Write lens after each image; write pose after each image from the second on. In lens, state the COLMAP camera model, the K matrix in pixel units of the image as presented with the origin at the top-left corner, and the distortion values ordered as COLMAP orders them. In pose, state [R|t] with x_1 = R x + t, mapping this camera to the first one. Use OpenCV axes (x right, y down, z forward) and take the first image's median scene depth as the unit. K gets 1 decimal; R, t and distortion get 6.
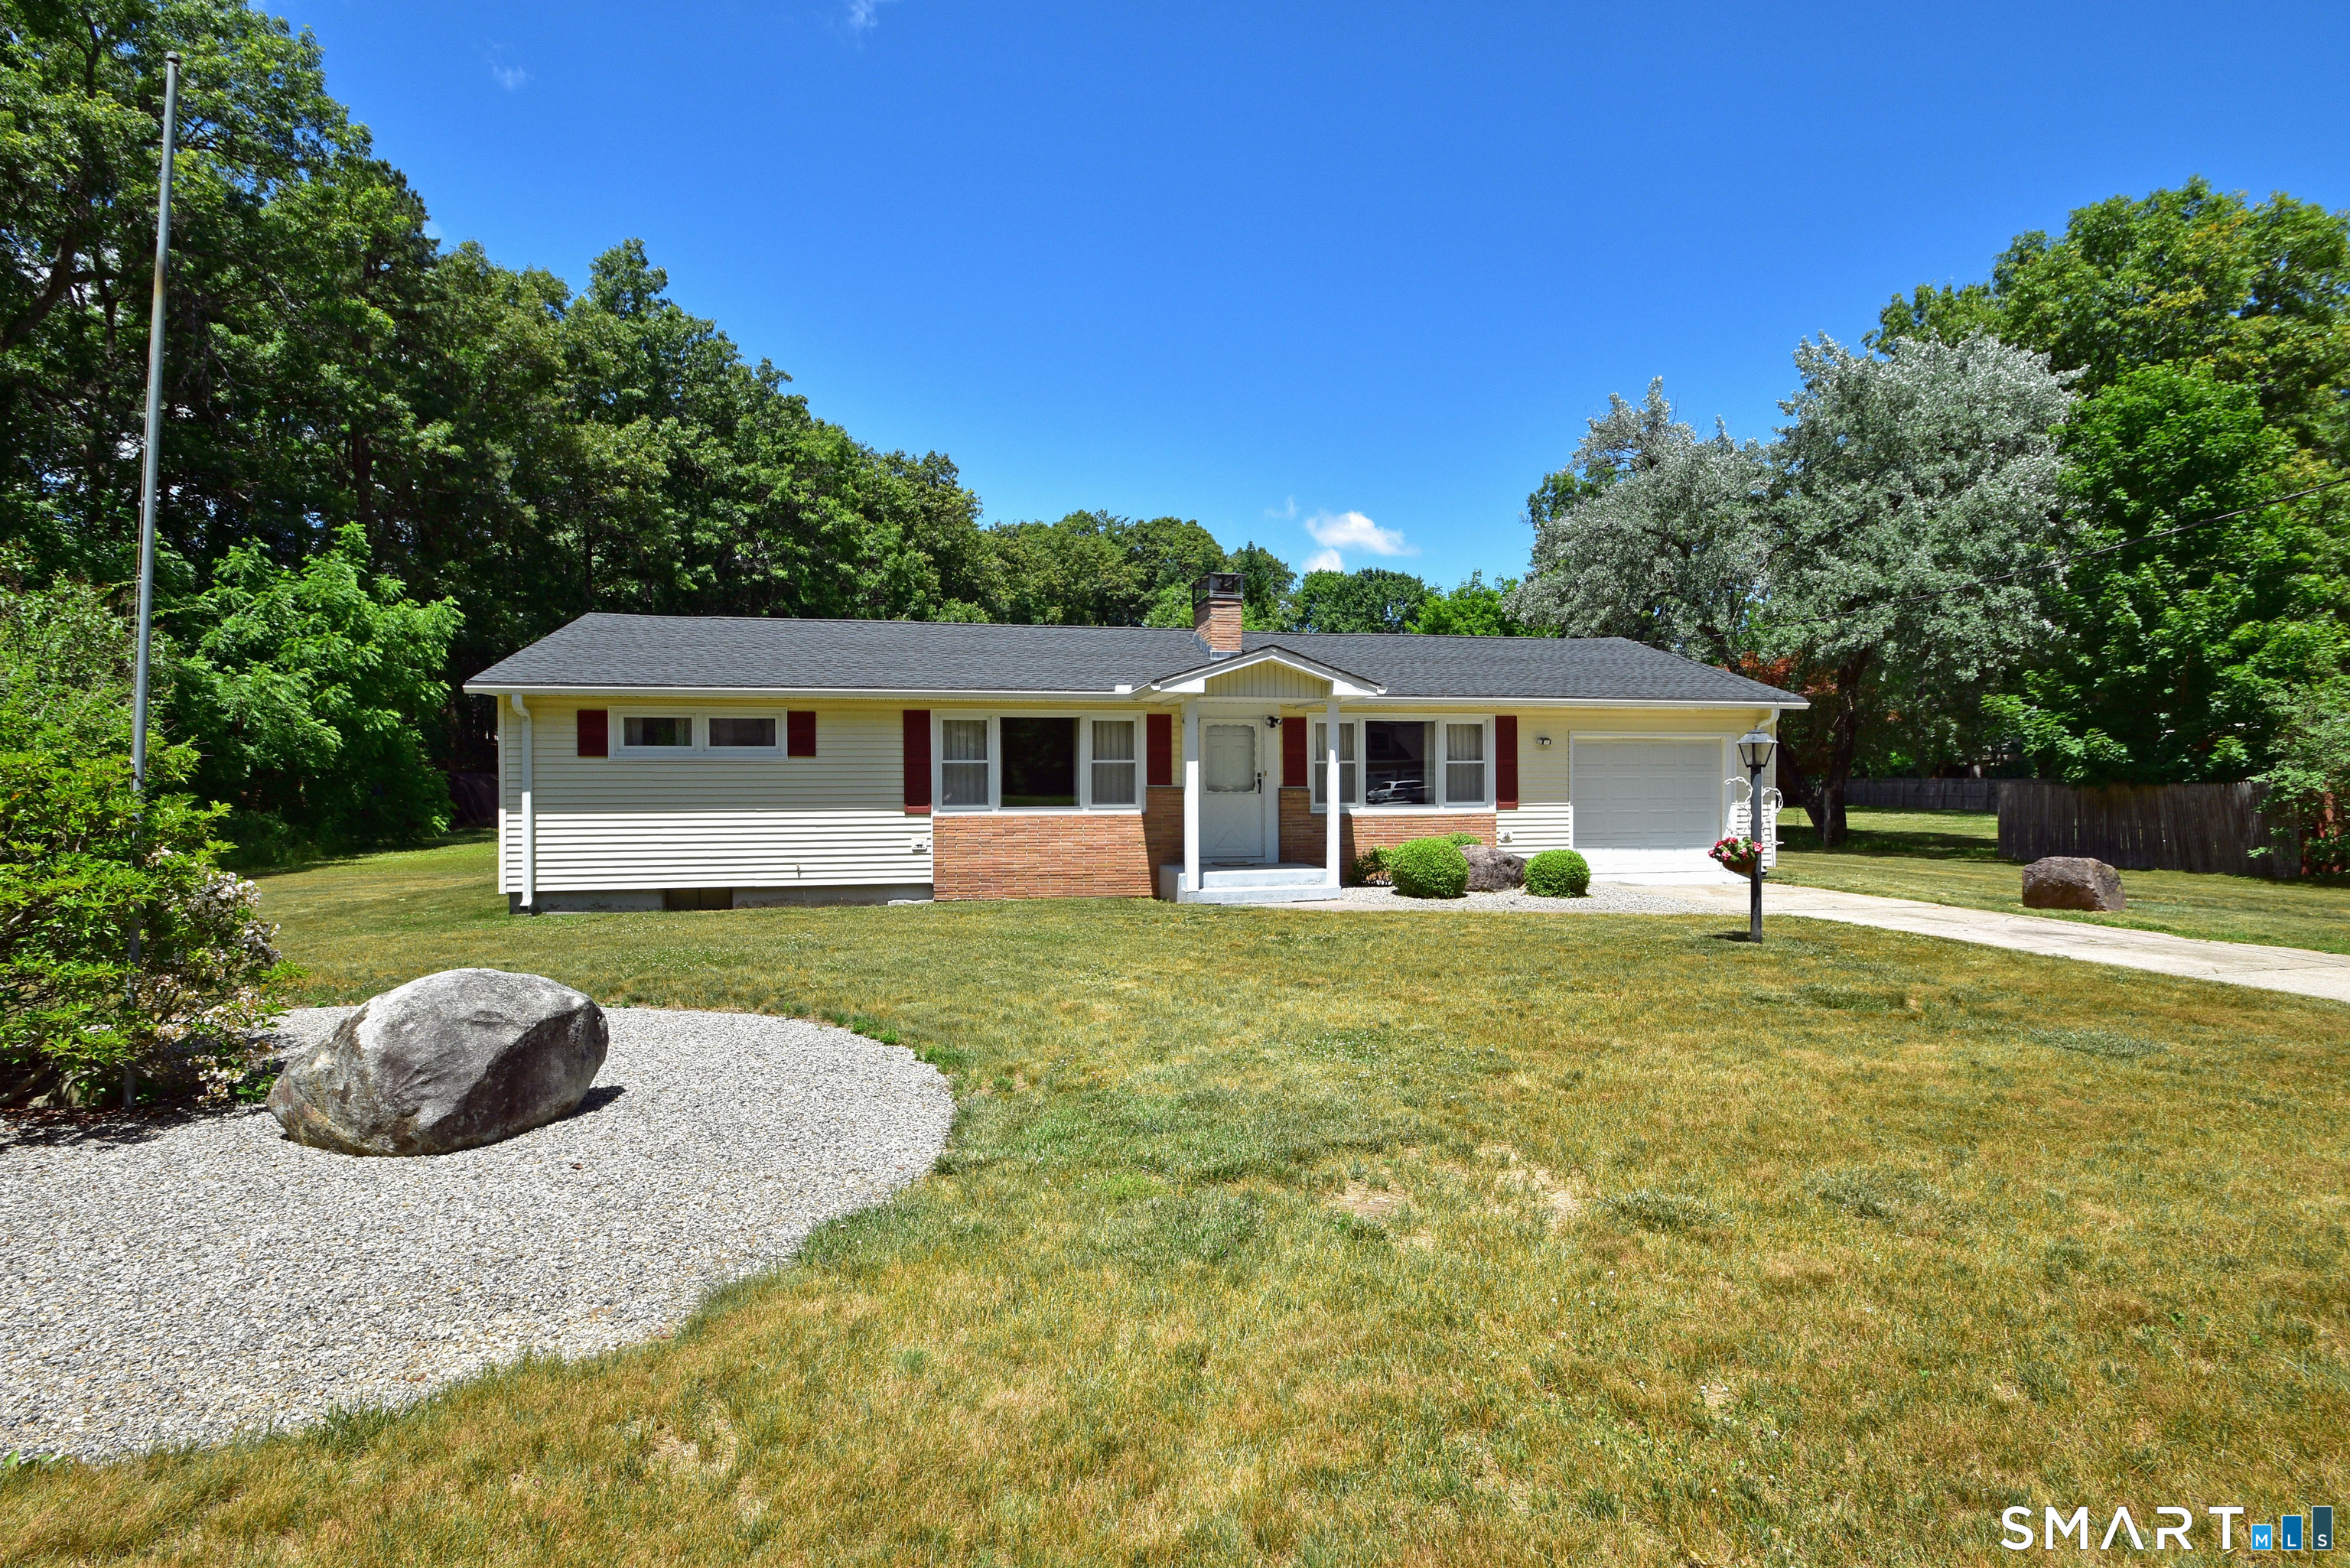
lens RADIAL K [[1117.9, 0, 1169.5], [0, 1117.9, 800.3], [0, 0, 1]] dist [0.015250, -0.020279]
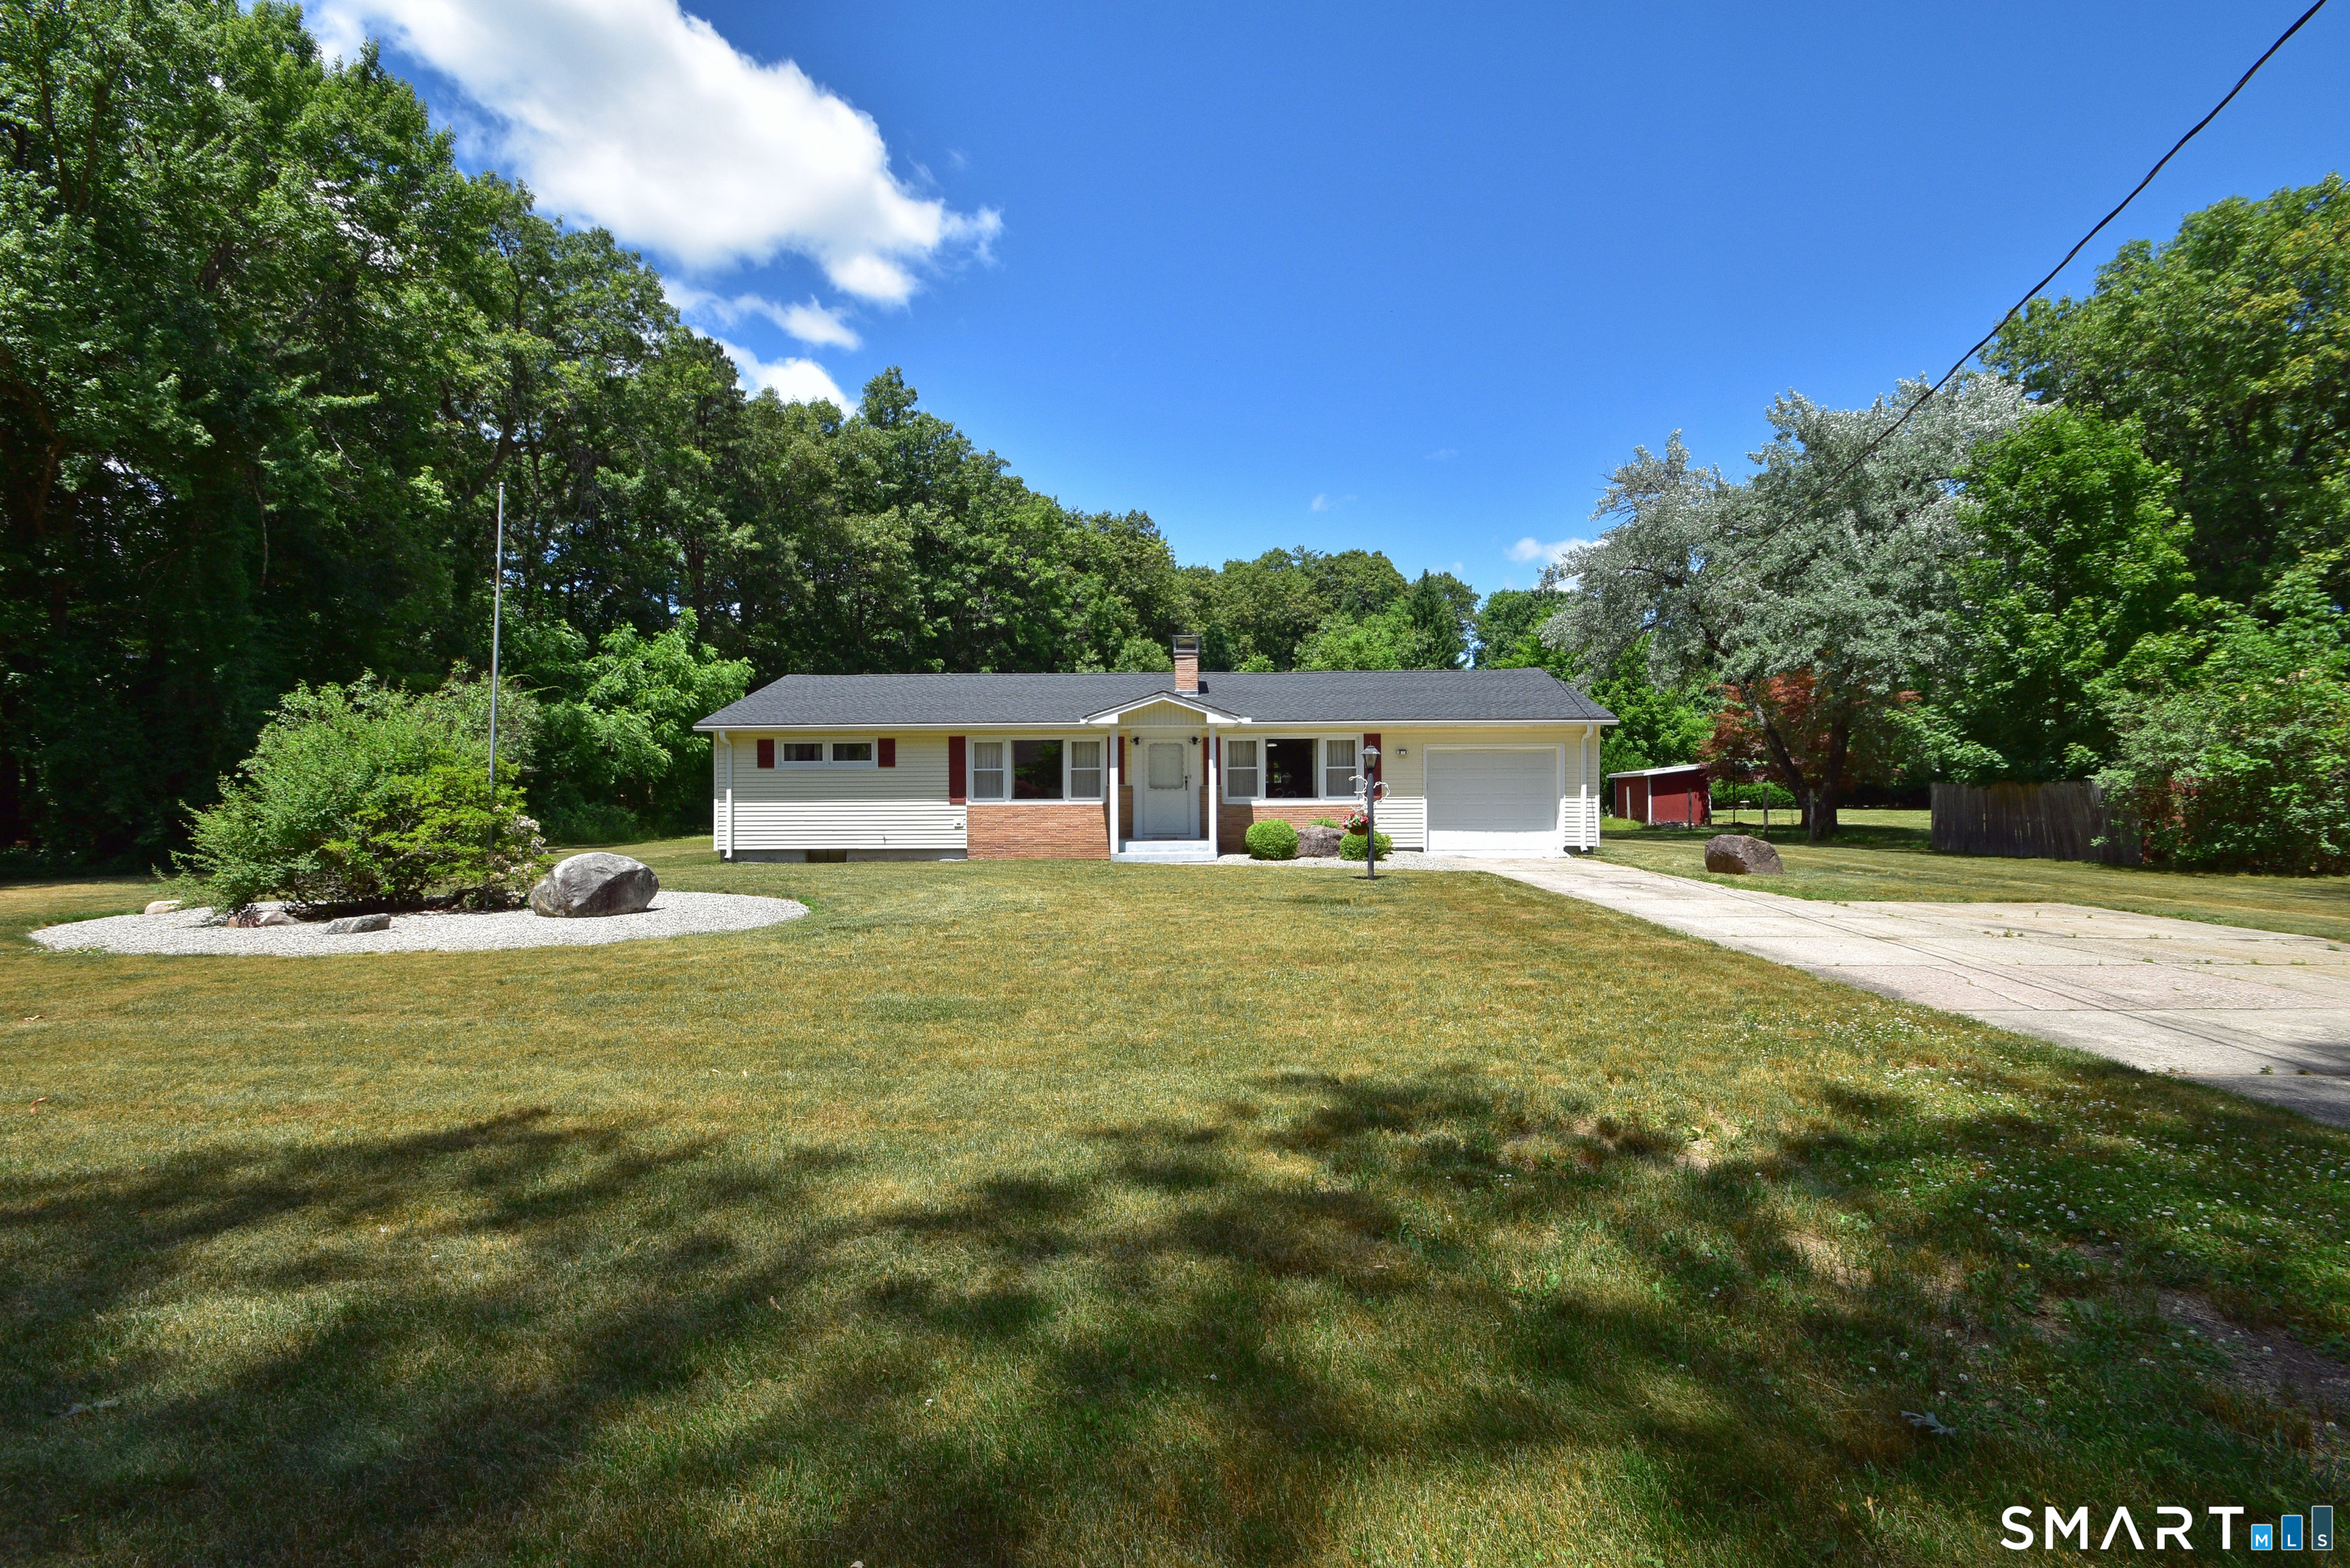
lens RADIAL K [[1048.6, 0, 1178.7], [0, 1048.6, 807.2], [0, 0, 1]] dist [0.012730, -0.014542]
pose [[0.973830, 0.001428, -0.227274, 0.199119], [-0.001322, 0.999999, 0.000619, 0.007997], [0.227275, -0.000302, 0.973831, -0.169348]]
